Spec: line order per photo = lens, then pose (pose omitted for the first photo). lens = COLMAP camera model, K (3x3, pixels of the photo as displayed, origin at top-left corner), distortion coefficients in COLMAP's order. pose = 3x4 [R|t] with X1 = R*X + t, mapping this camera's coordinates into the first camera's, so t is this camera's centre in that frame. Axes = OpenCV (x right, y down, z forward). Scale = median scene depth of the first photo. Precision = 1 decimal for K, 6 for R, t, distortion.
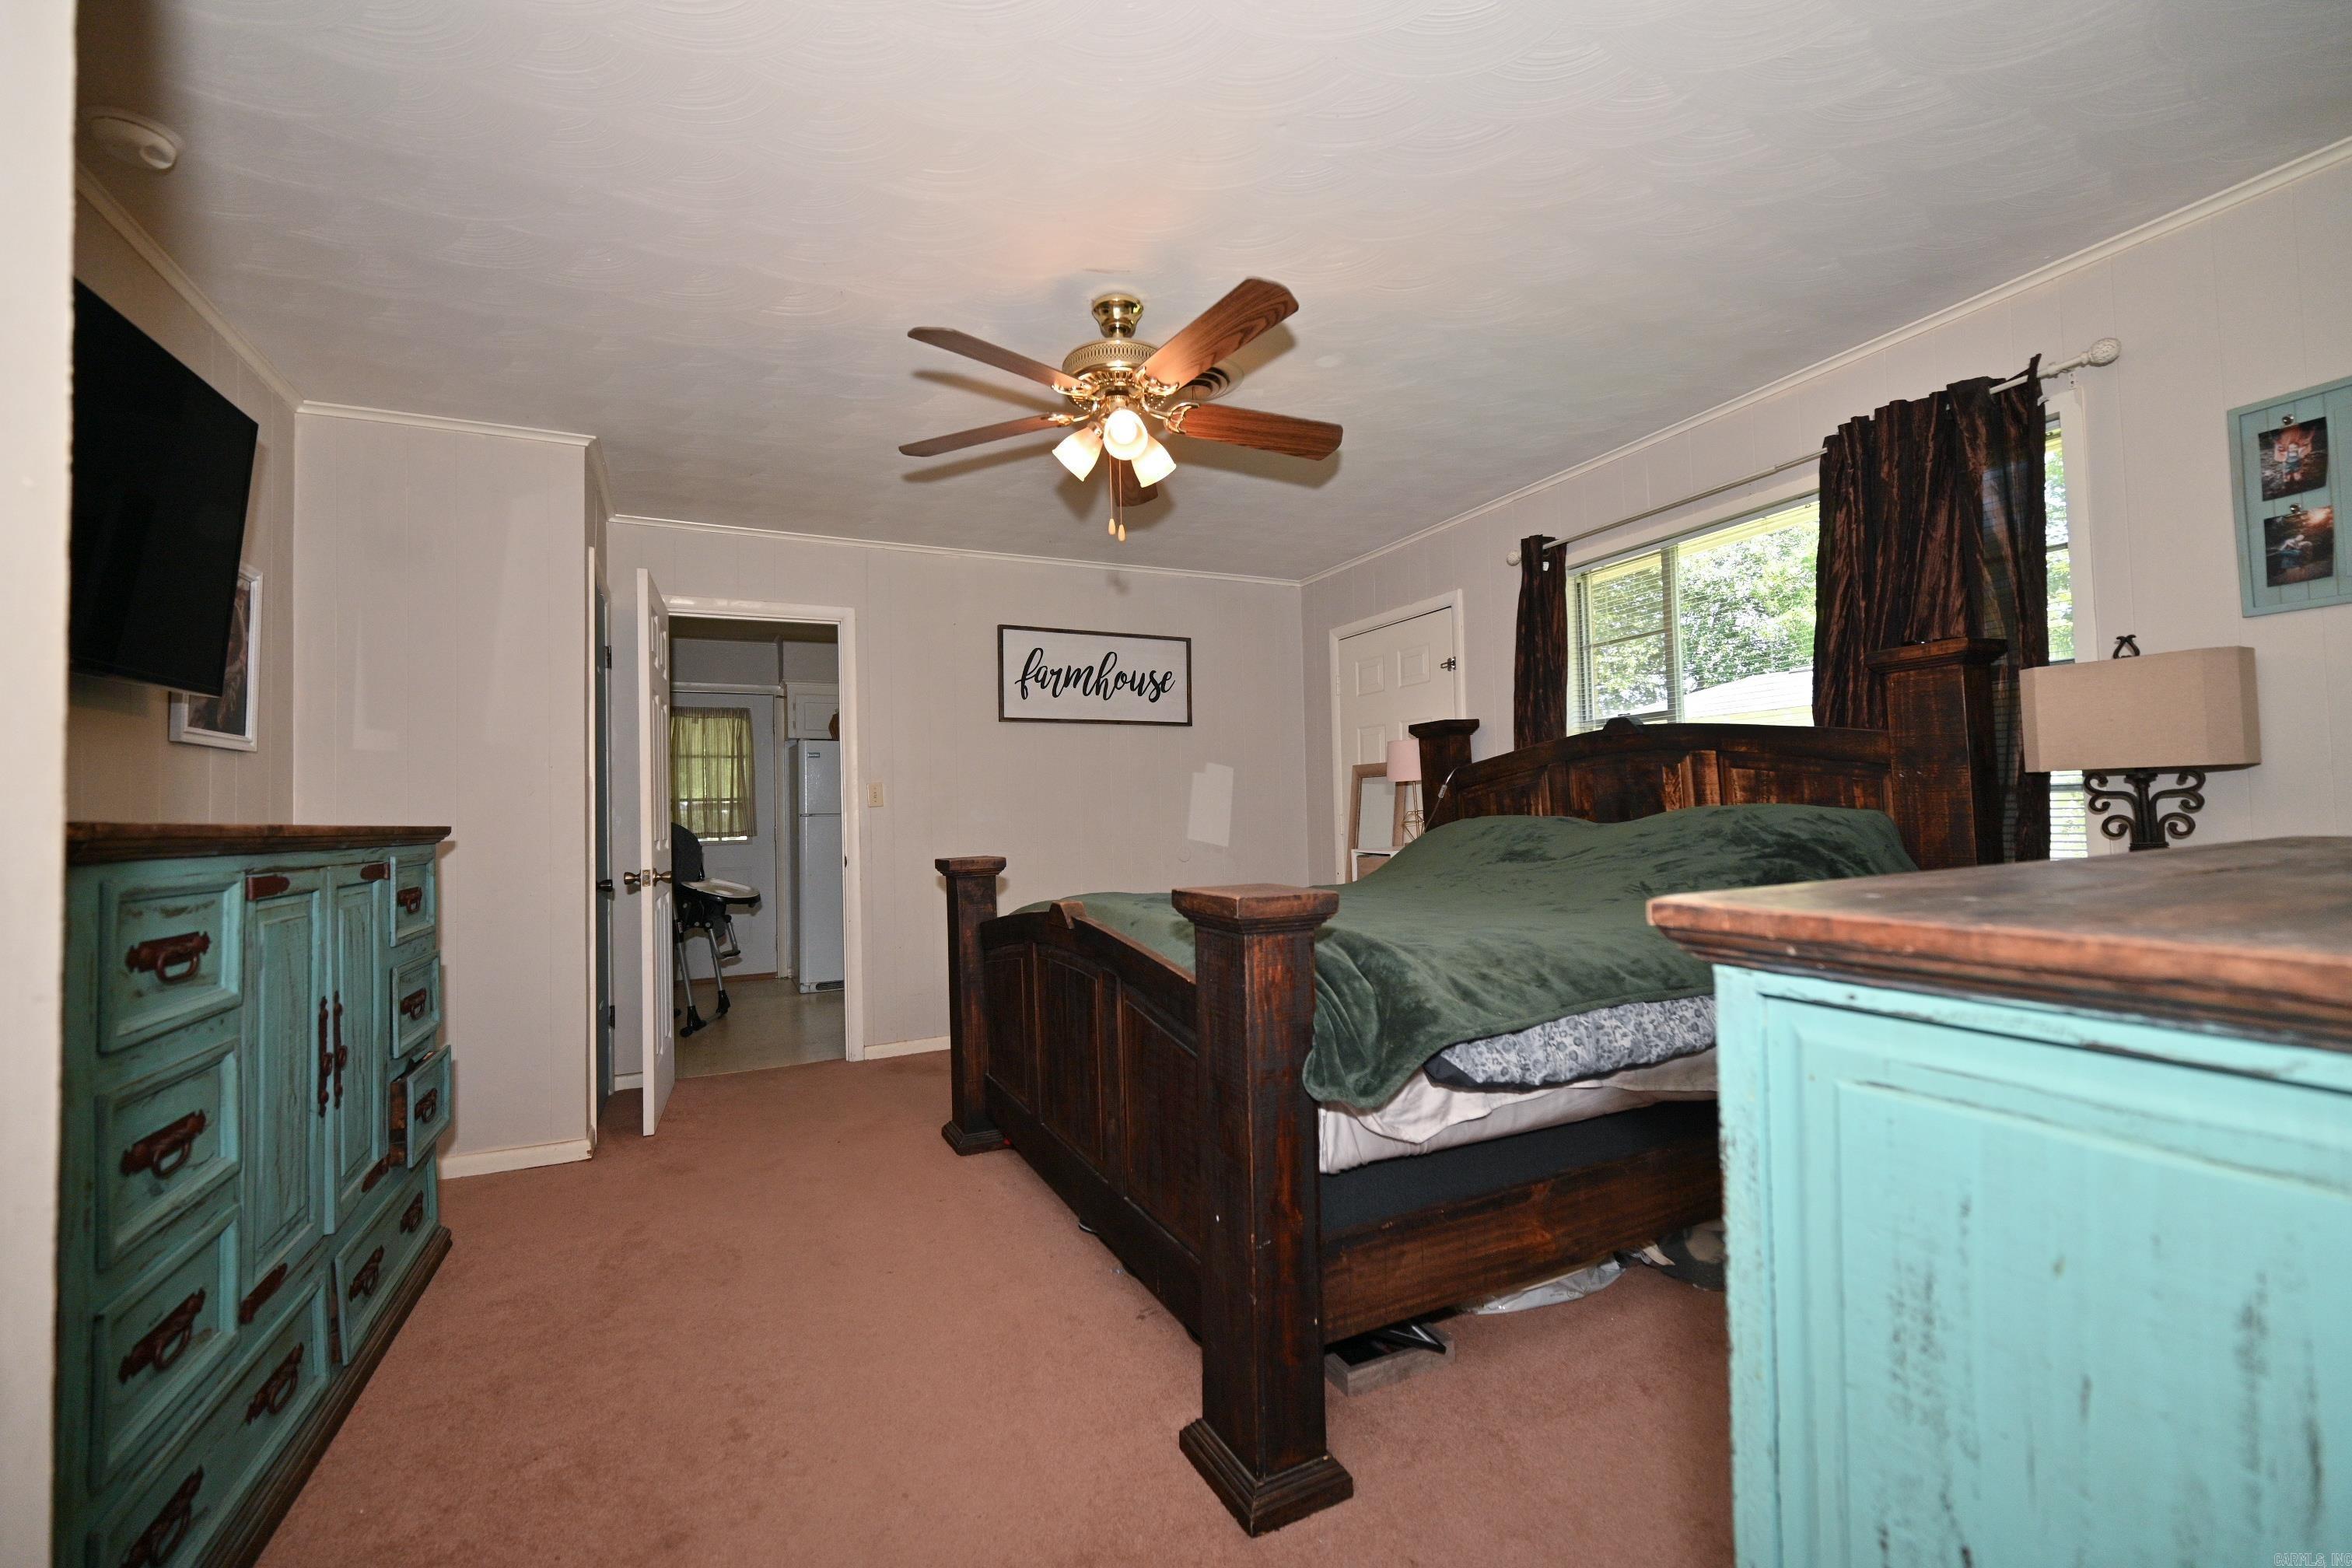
lens RADIAL K [[979.6, 0, 1177.7], [0, 979.6, 792.1], [0, 0, 1]] dist [0.001504, -0.000115]
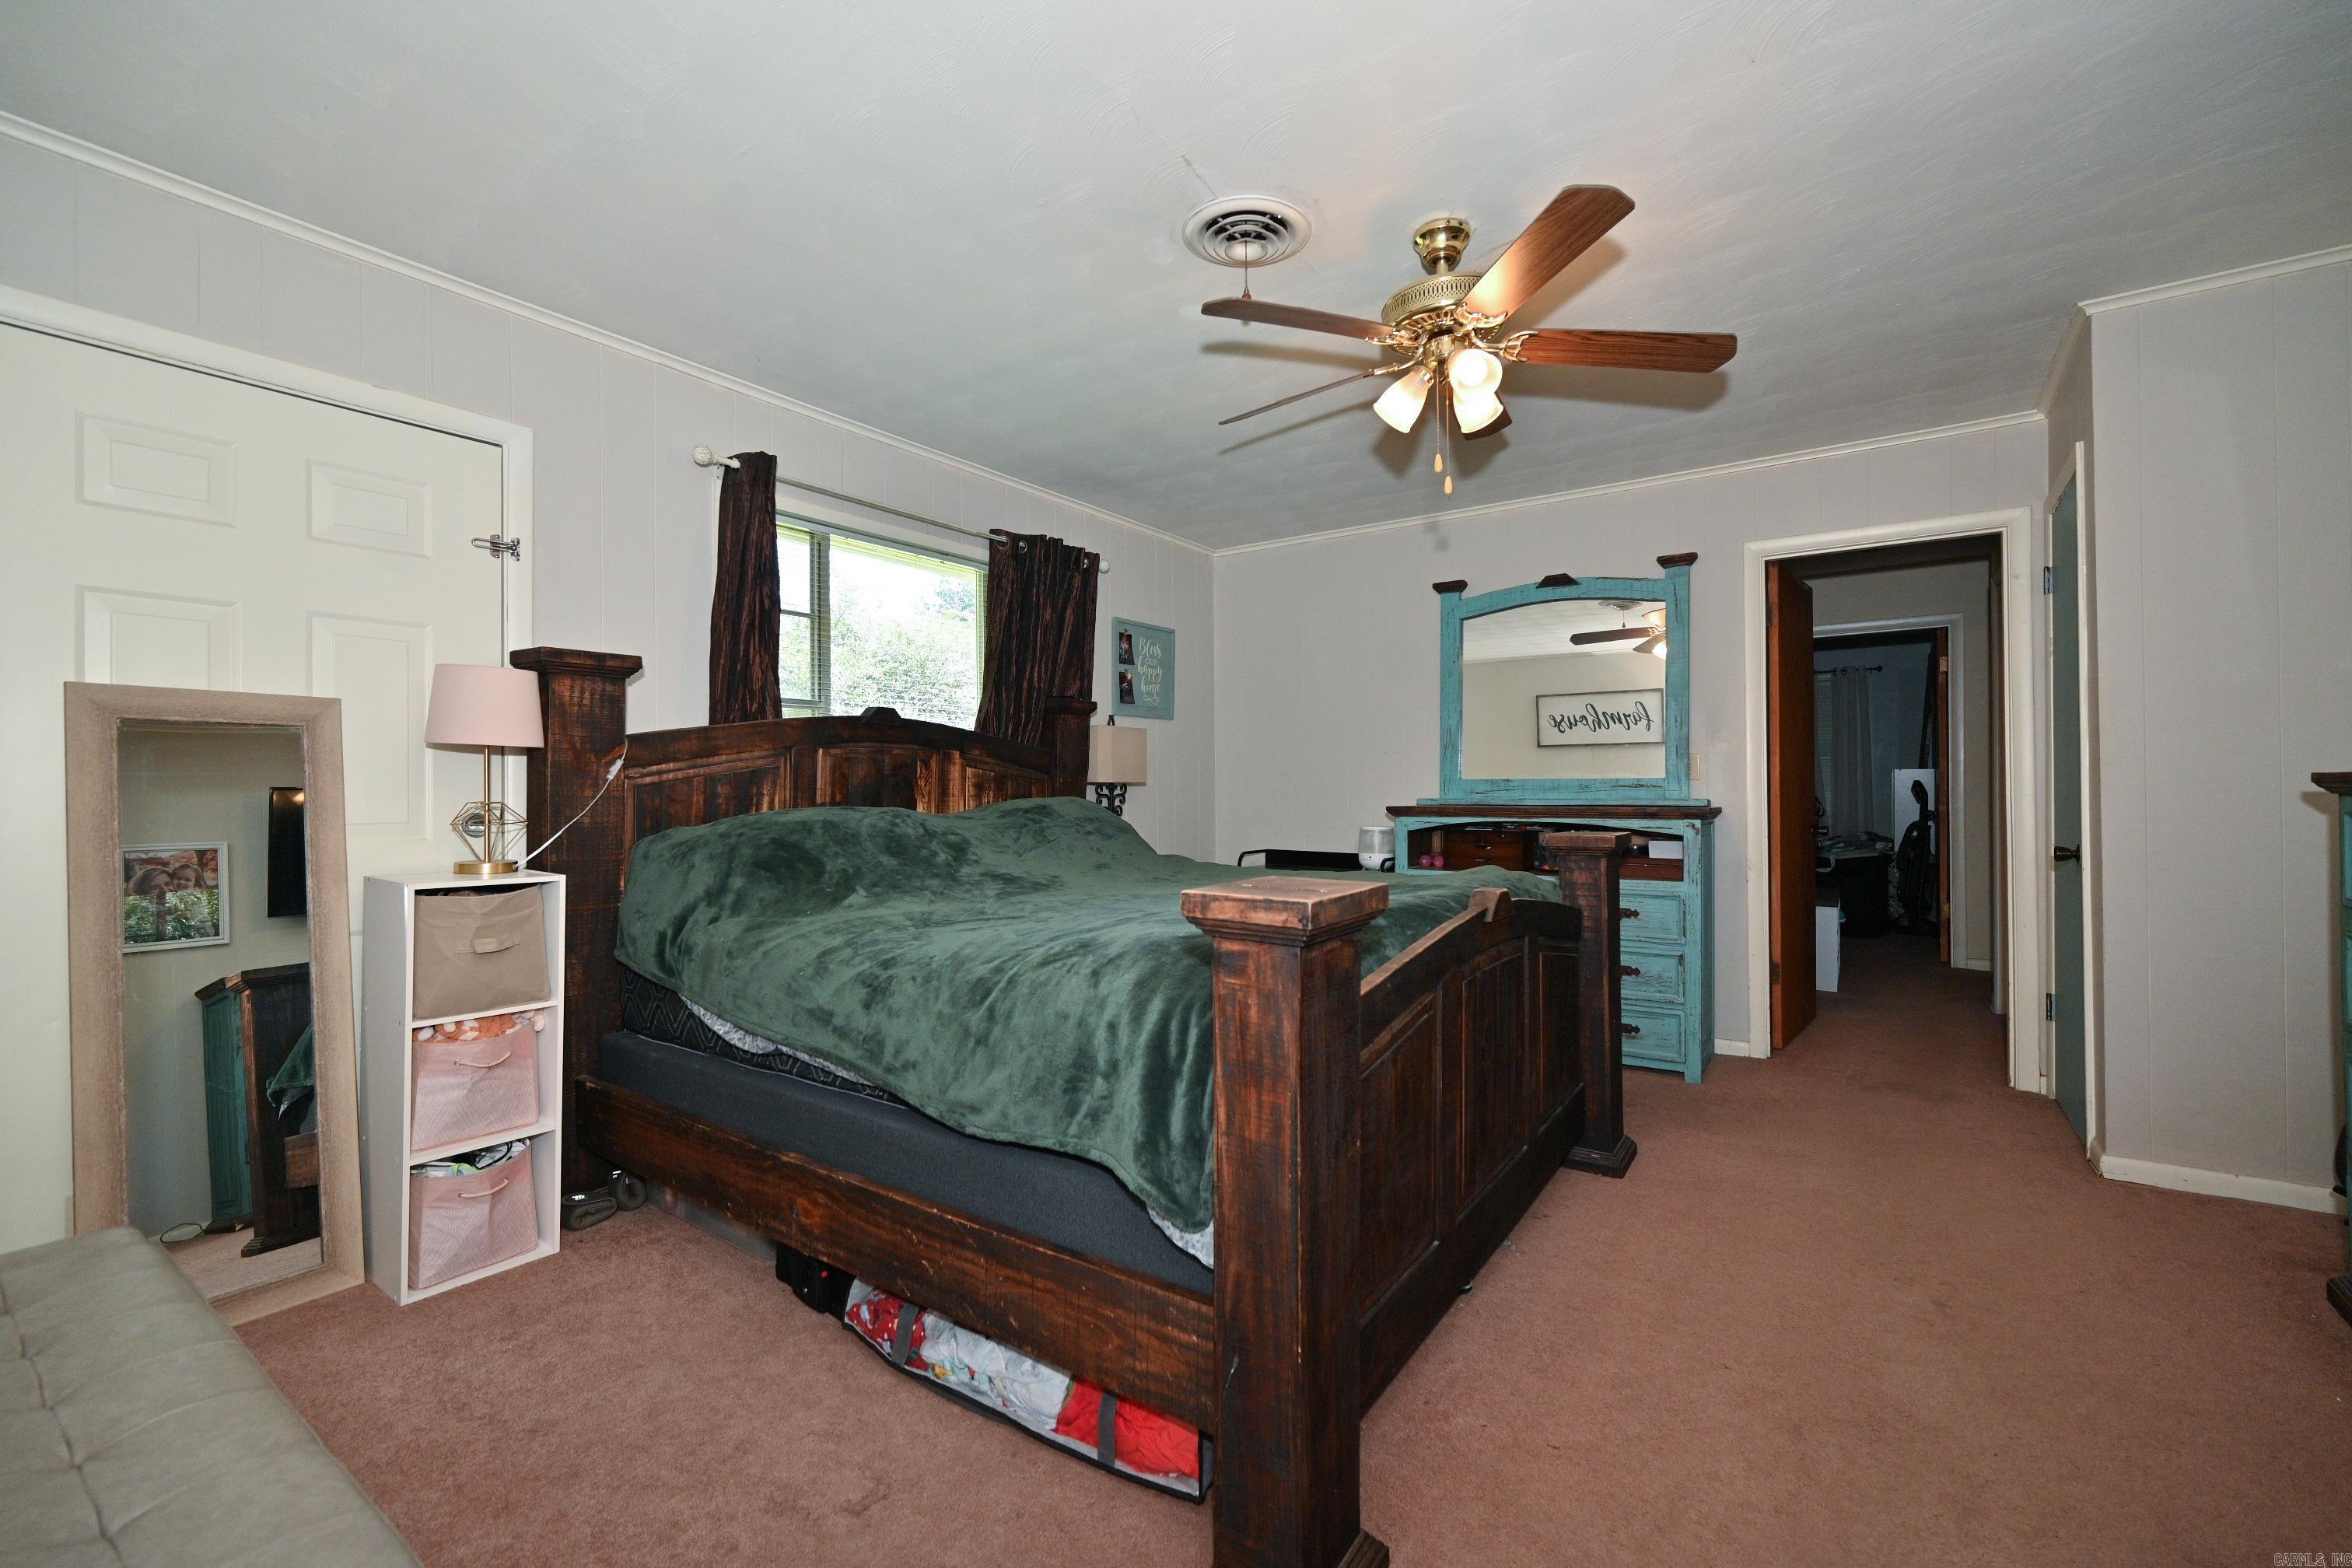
lens RADIAL K [[979.6, 0, 1177.1], [0, 979.6, 787.8], [0, 0, 1]] dist [0.001504, -0.000115]
pose [[-0.484776, 0.024719, 0.874289, -0.569668], [-0.011355, 0.999338, -0.034550, 0.036828], [-0.874564, -0.026677, -0.484175, 1.273801]]
